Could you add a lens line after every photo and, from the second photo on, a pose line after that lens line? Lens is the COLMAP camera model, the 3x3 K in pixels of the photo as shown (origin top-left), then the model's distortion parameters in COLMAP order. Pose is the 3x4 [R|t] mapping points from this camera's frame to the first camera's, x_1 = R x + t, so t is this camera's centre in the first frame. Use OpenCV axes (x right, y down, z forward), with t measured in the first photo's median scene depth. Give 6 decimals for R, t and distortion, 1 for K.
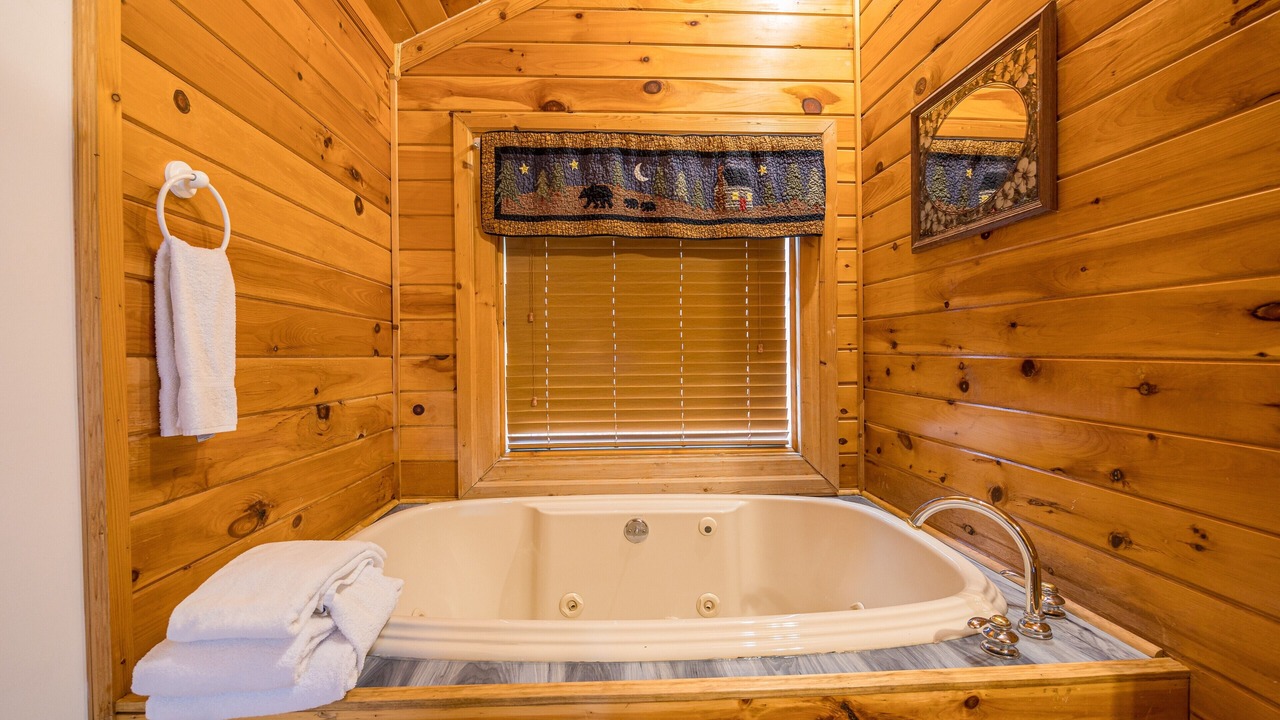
lens RADIAL K [[550.5, 0, 636.7], [0, 550.5, 353.6], [0, 0, 1]] dist [-0.003510, 0.000215]
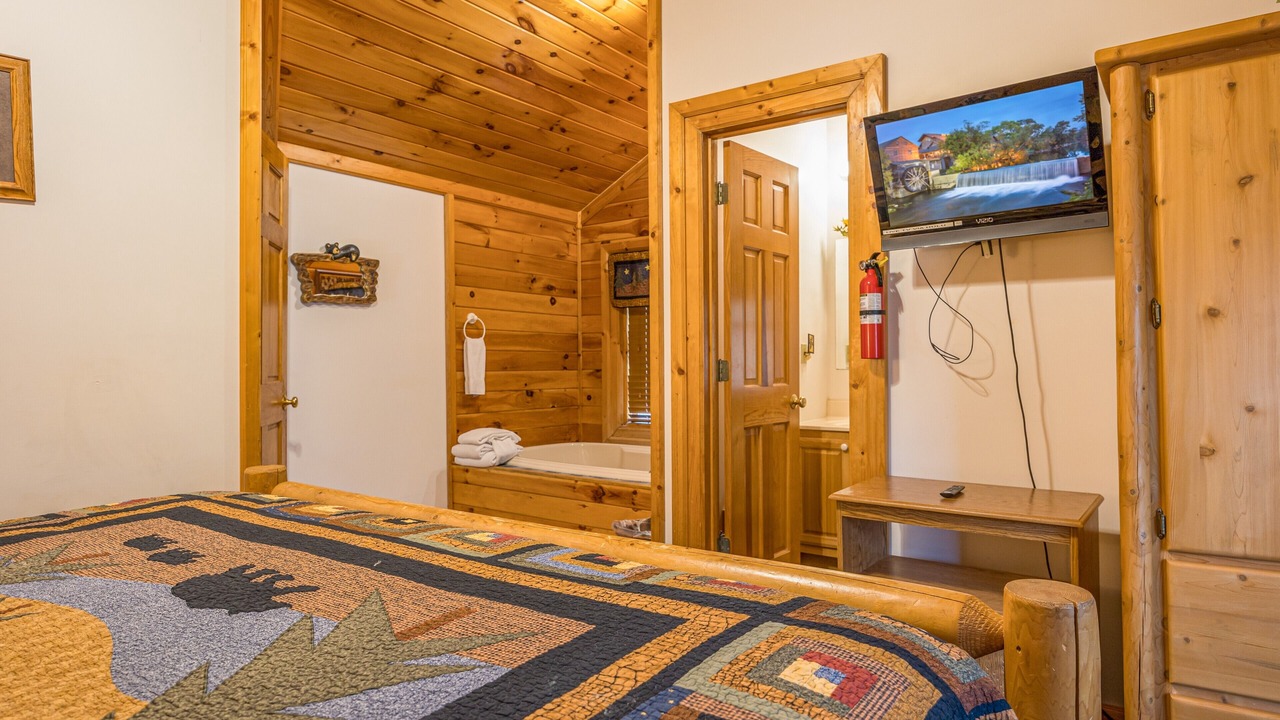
lens RADIAL K [[729.6, 0, 639.4], [0, 729.6, 356.8], [0, 0, 1]] dist [0.001391, -0.000005]
pose [[0.780947, -0.000150, -0.624597, 1.565723], [-0.000759, 0.999999, -0.001190, -0.044701], [0.624596, 0.001404, 0.780946, -1.043531]]
